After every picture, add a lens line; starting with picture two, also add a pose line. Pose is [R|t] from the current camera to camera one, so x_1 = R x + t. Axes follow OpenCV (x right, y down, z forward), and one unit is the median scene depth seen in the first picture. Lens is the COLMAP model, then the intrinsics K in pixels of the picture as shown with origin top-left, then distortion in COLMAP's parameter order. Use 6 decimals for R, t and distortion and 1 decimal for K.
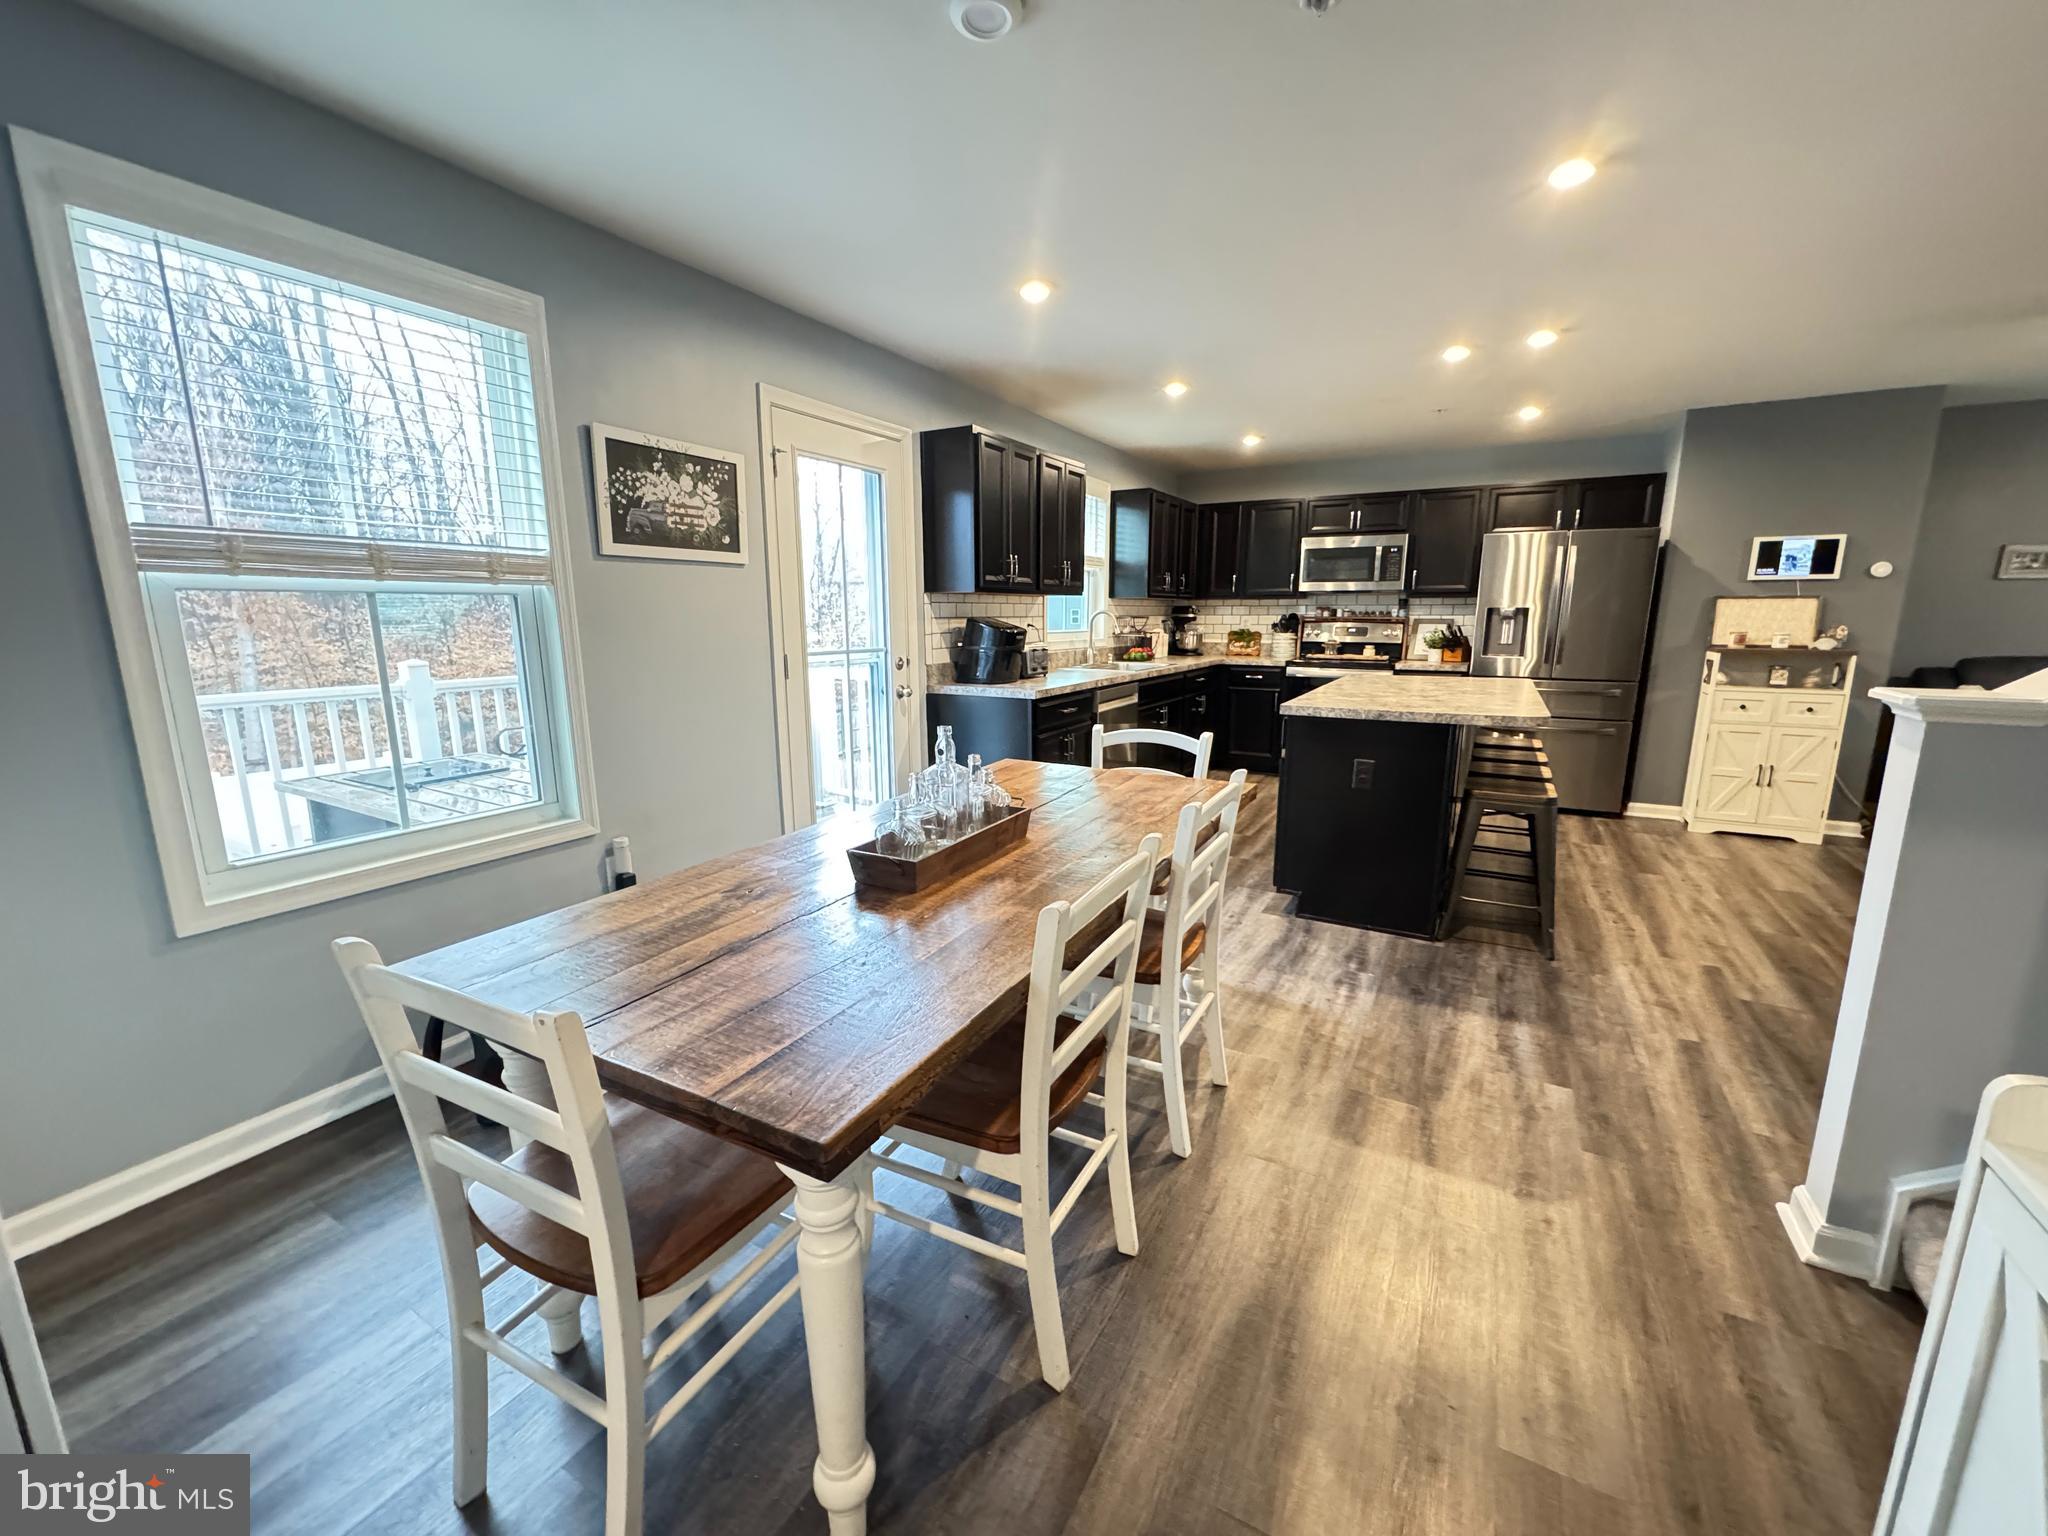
lens RADIAL K [[812.3, 0, 1024.0], [0, 812.3, 768.0], [0, 0, 1]] dist [-0.002590, 0.000884]
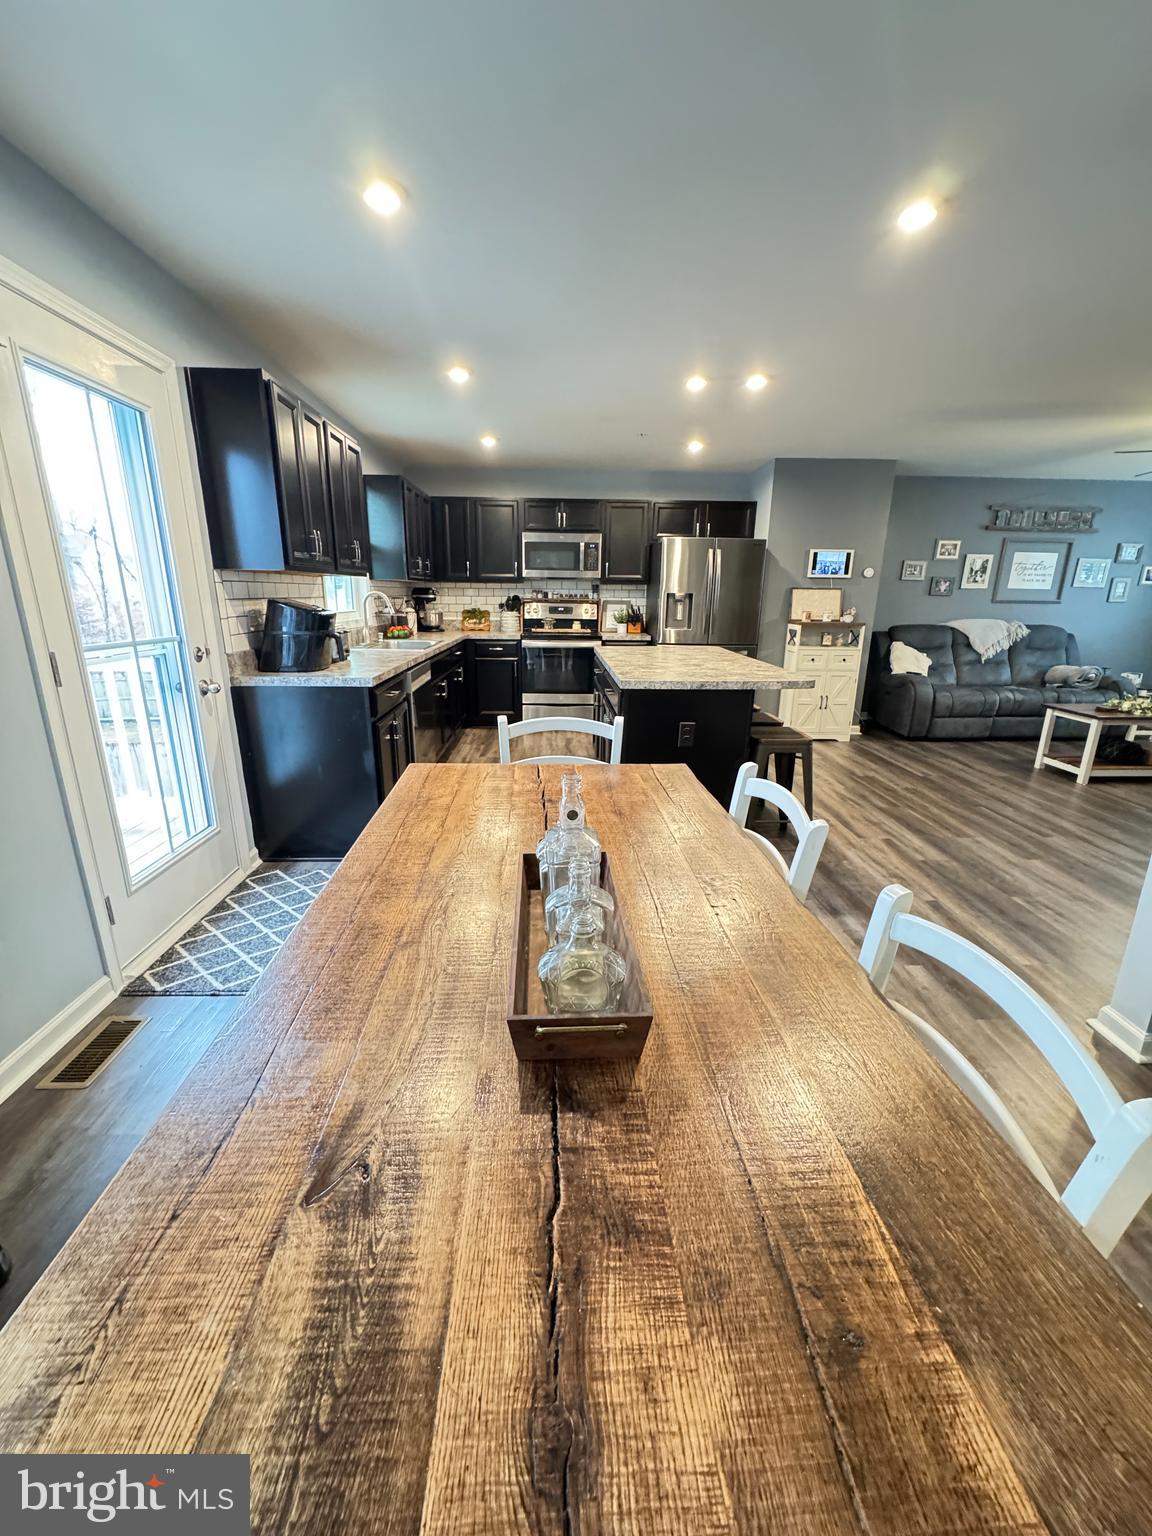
lens RADIAL K [[609.2, 0, 574.2], [0, 609.2, 765.9], [0, 0, 1]] dist [-0.002590, 0.000884]
pose [[0.853297, -0.131651, 0.504531, -0.139376], [0.086096, 0.989893, 0.112688, -0.046699], [-0.514268, -0.052719, 0.856008, 0.226933]]
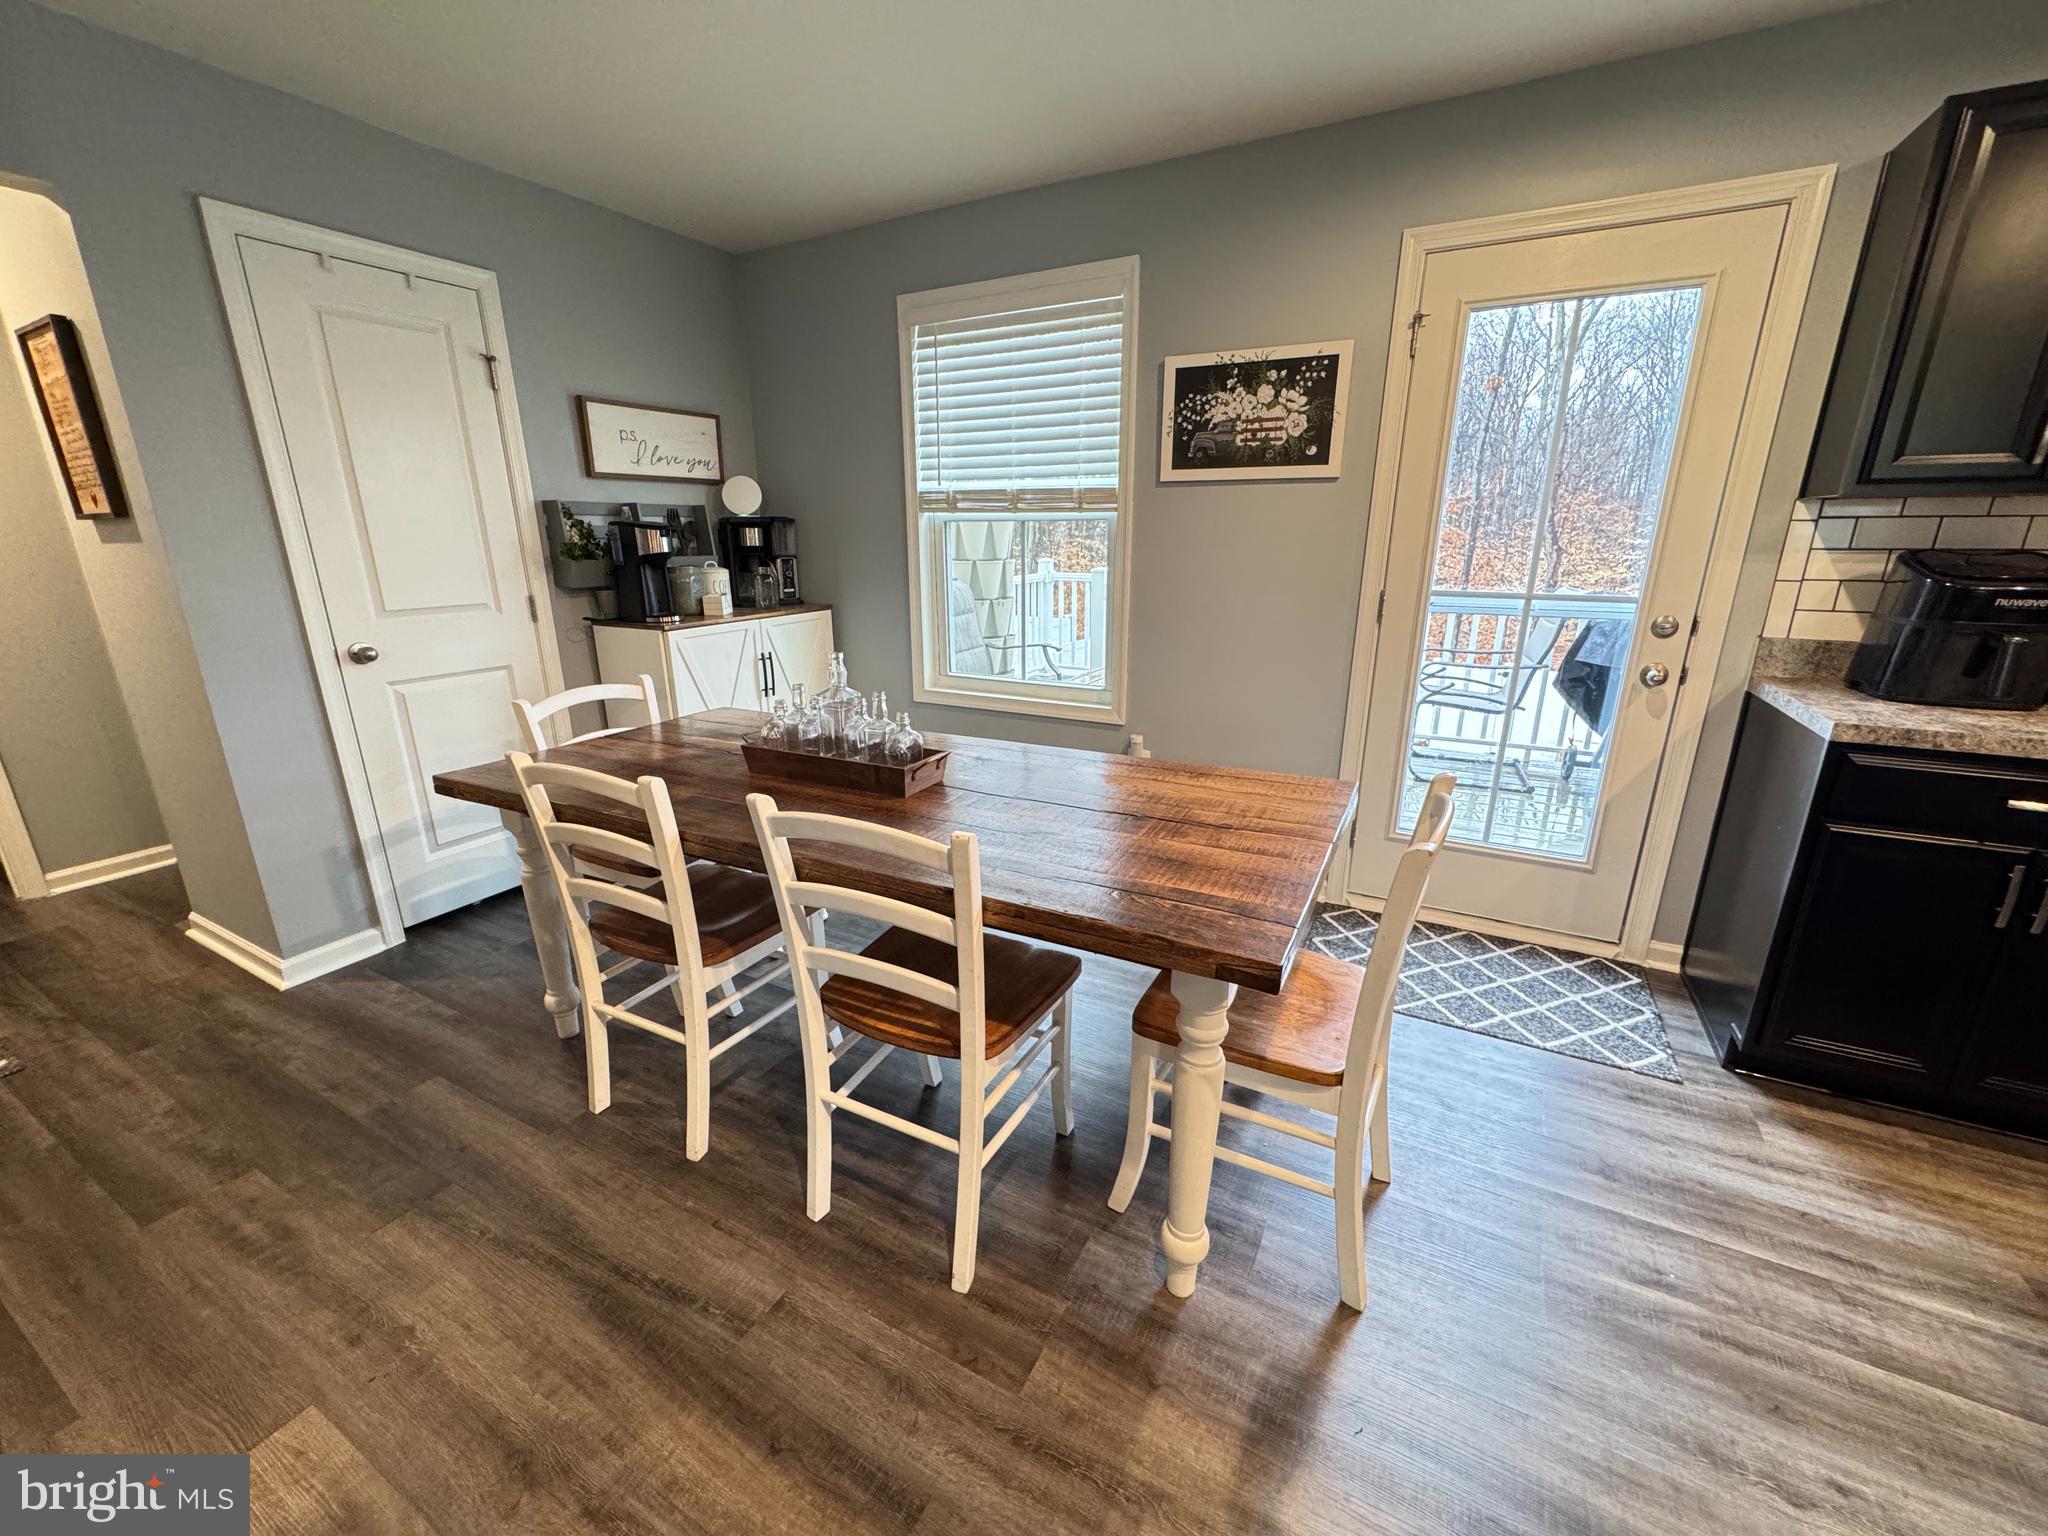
lens RADIAL K [[812.3, 0, 1024.0], [0, 812.3, 768.0], [0, 0, 1]] dist [-0.002590, 0.000884]
pose [[0.019722, 0.285460, -0.958188, 0.382320], [-0.186601, 0.942586, 0.276971, -0.098431], [0.982238, 0.173336, 0.071857, 0.474864]]
